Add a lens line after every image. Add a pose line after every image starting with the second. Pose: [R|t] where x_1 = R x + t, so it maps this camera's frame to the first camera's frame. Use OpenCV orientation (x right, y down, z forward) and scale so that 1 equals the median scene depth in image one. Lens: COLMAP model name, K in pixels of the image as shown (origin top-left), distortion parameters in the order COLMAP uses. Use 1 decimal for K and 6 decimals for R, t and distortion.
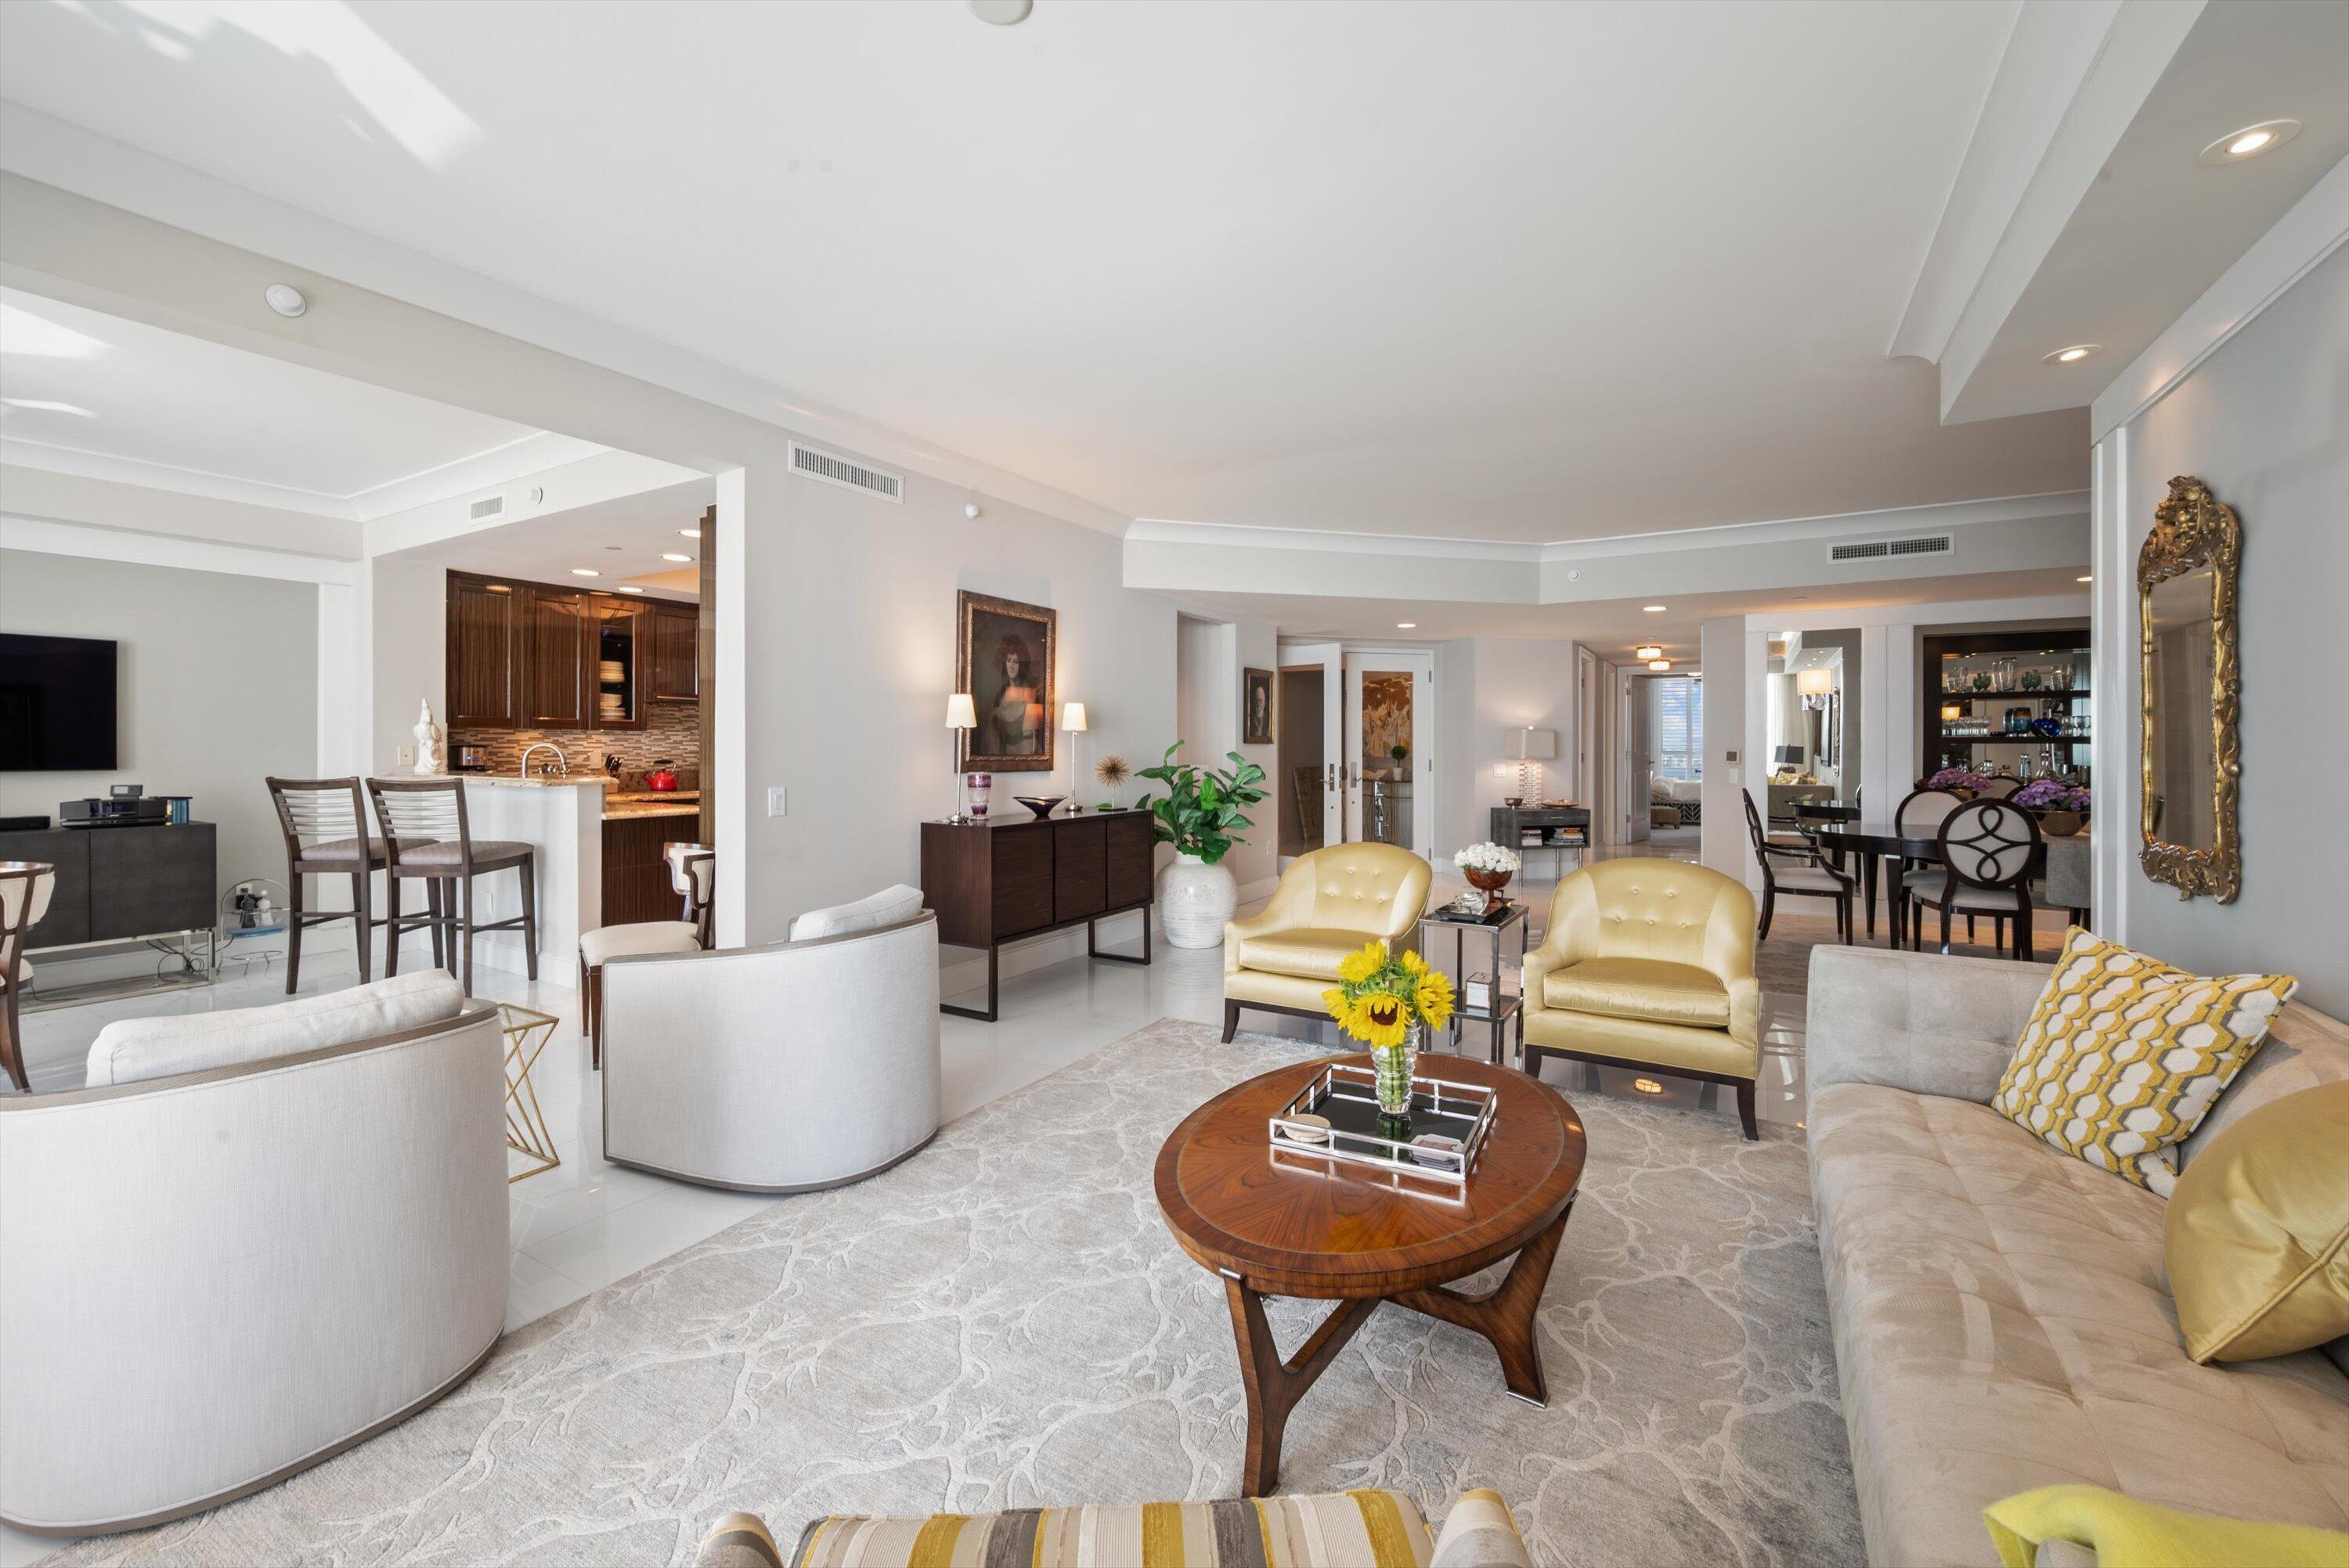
lens RADIAL K [[959.9, 0, 1177.9], [0, 959.9, 743.7], [0, 0, 1]] dist [-0.001299, 0.000050]
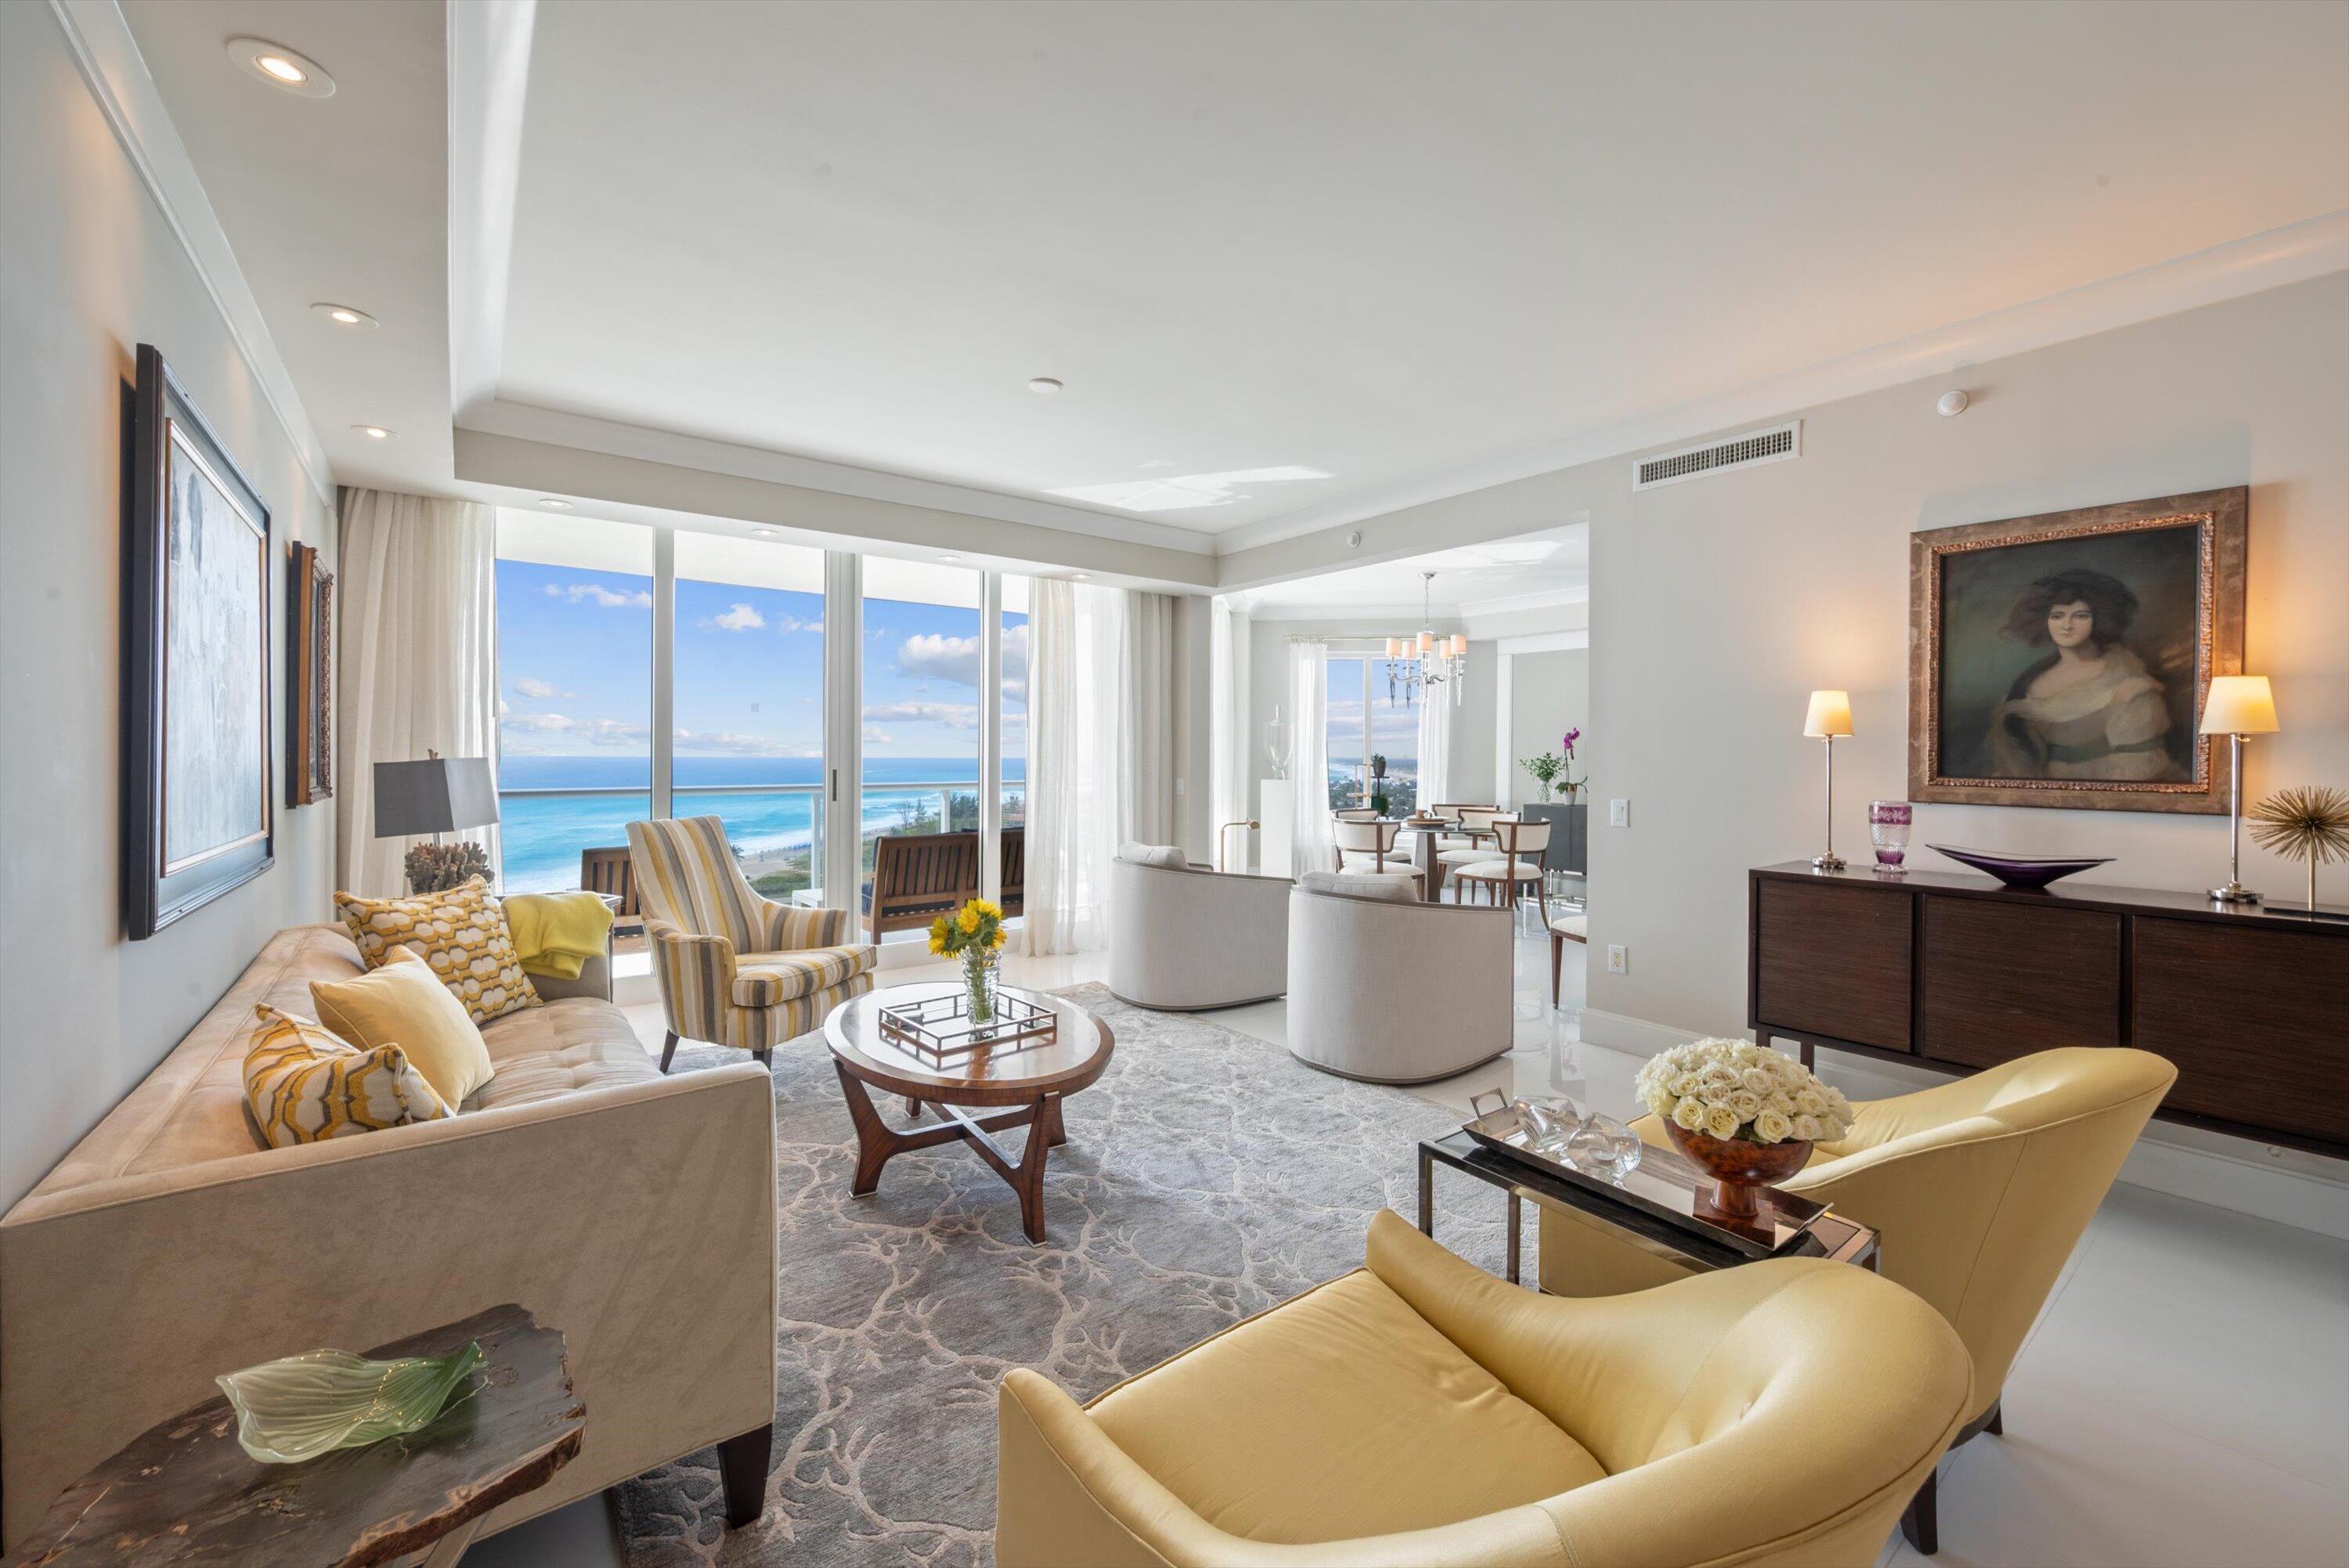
lens RADIAL K [[937.6, 0, 1172.6], [0, 937.6, 768.1], [0, 0, 1]] dist [-0.000350, -0.000051]
pose [[-0.378909, 0.012520, -0.925349, 0.582456], [0.000970, 0.999913, 0.013132, -0.003423], [0.925434, 0.004078, -0.378888, 0.761942]]
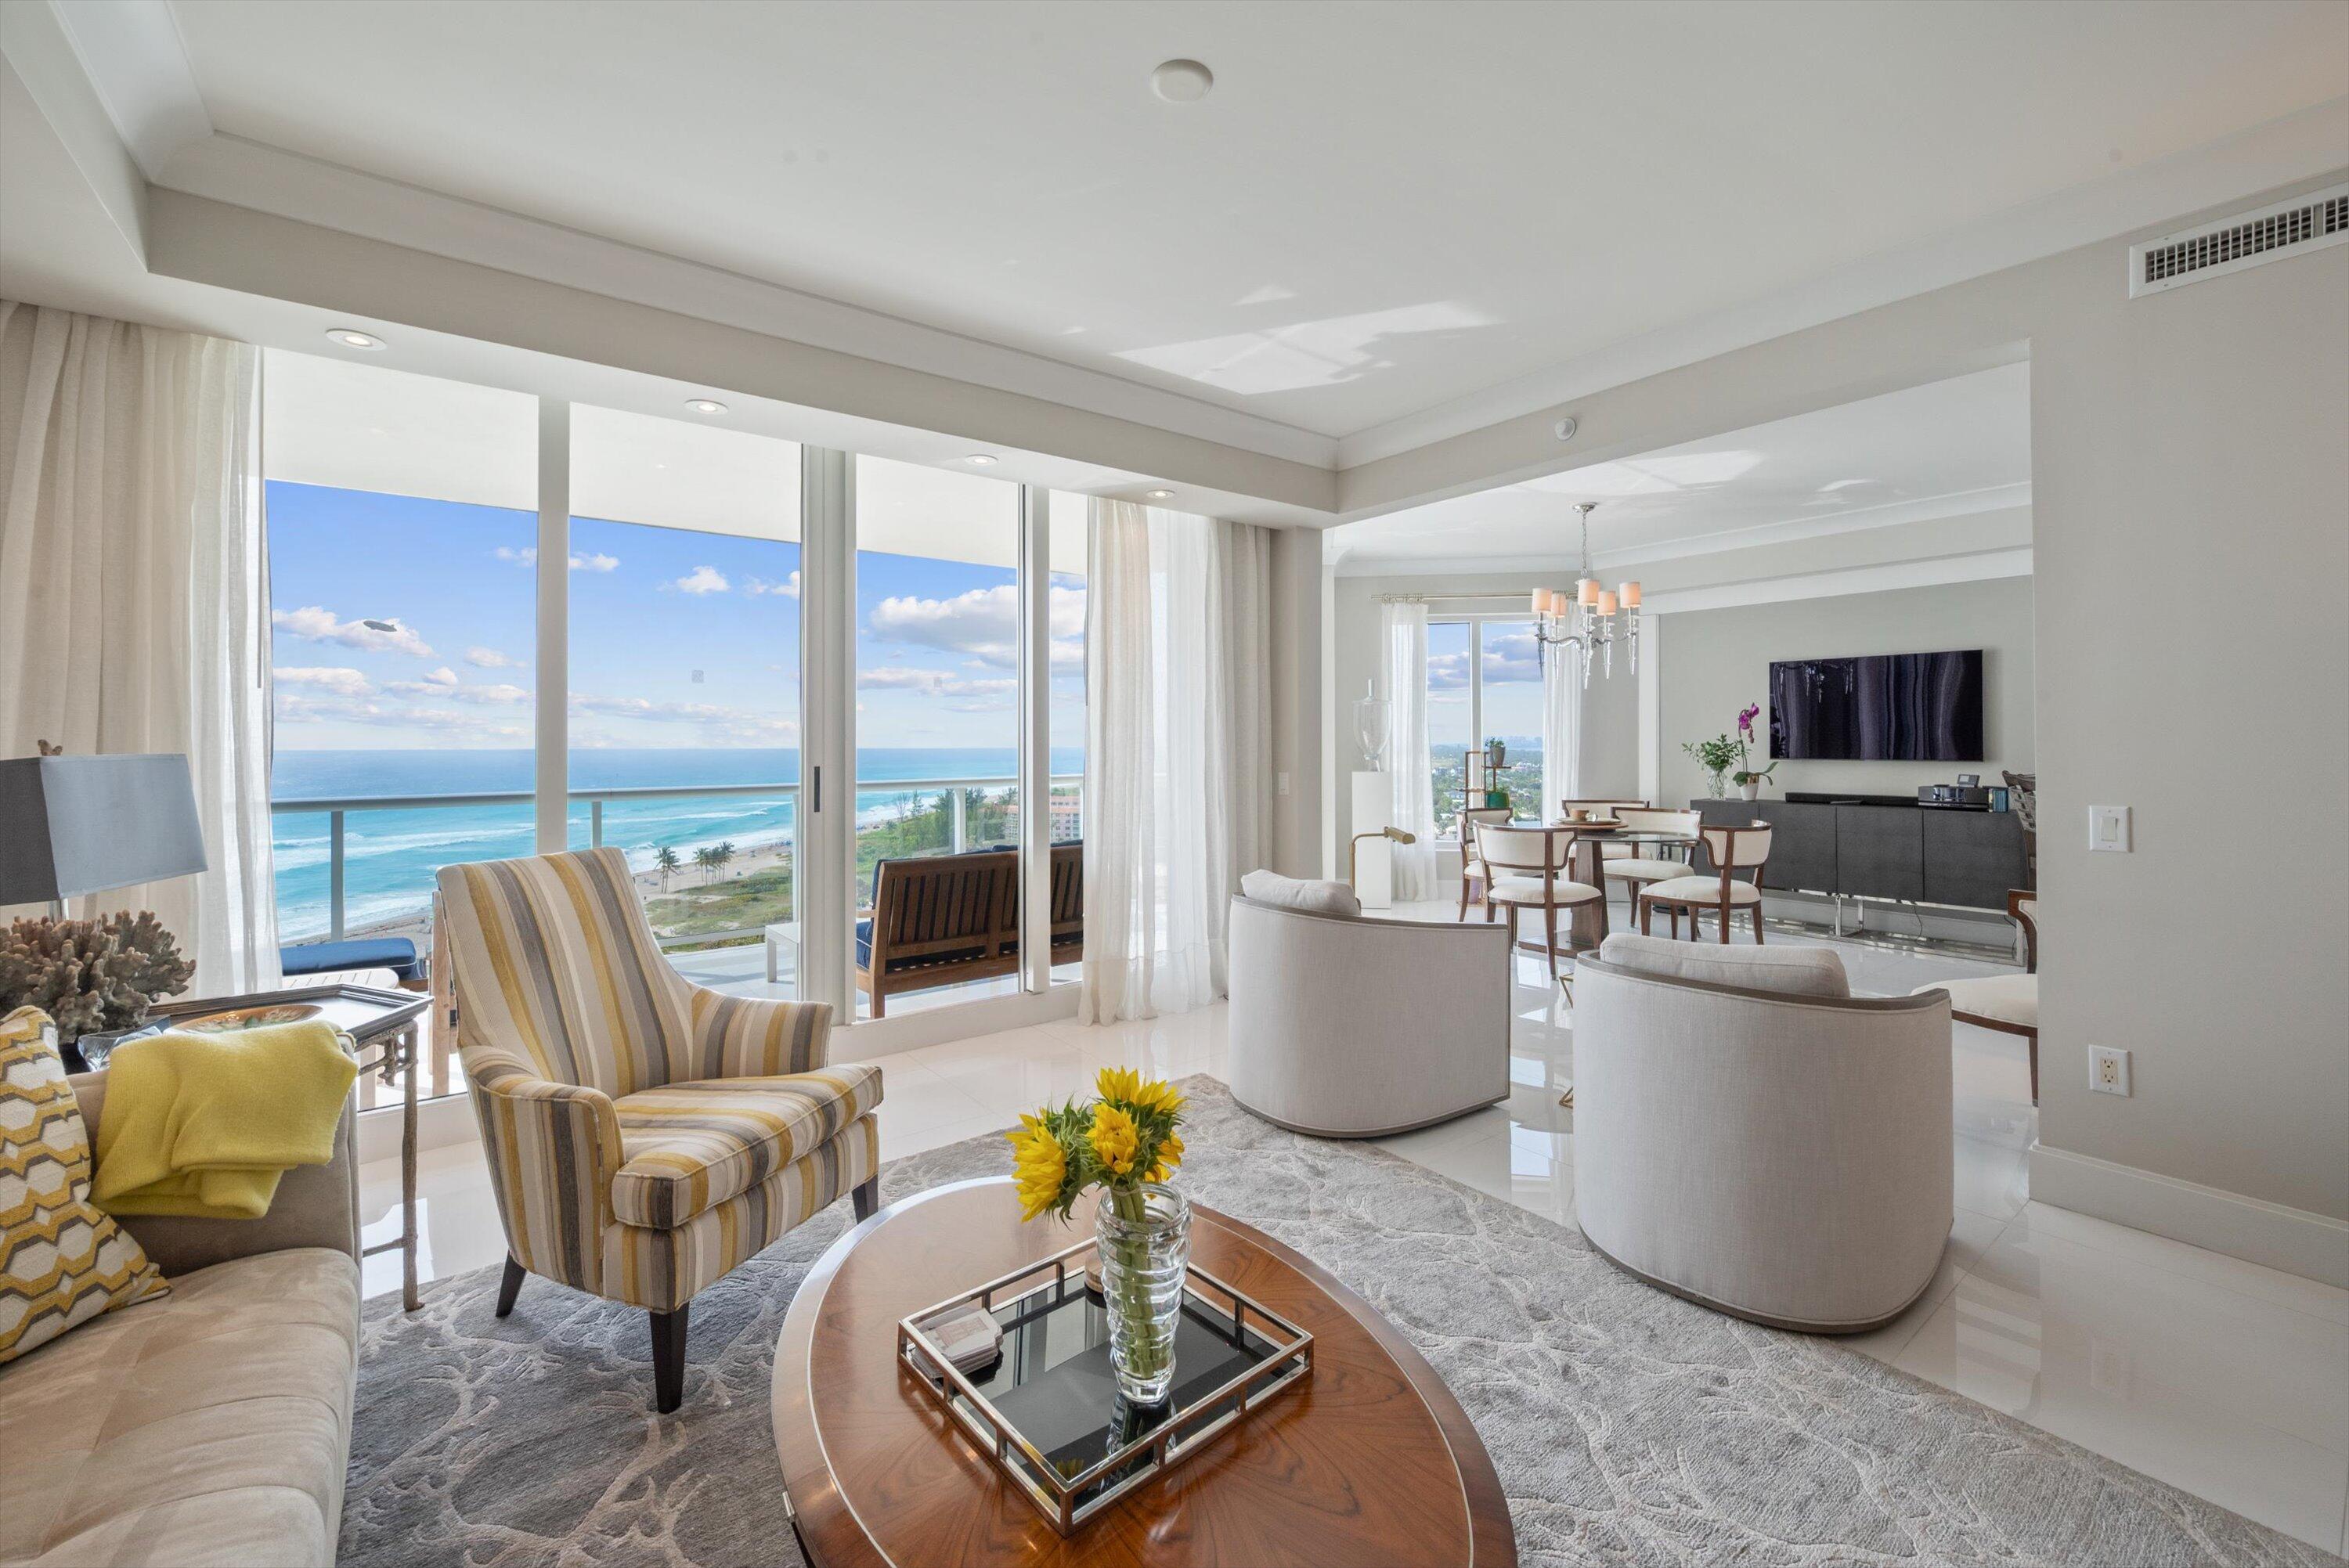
lens RADIAL K [[959.9, 0, 1177.9], [0, 959.9, 743.7], [0, 0, 1]] dist [-0.001299, 0.000050]
pose [[-0.375586, 0.003263, -0.926782, 0.330498], [0.010166, 0.999948, -0.000600, -0.002671], [0.926732, -0.009647, -0.375600, 0.545776]]
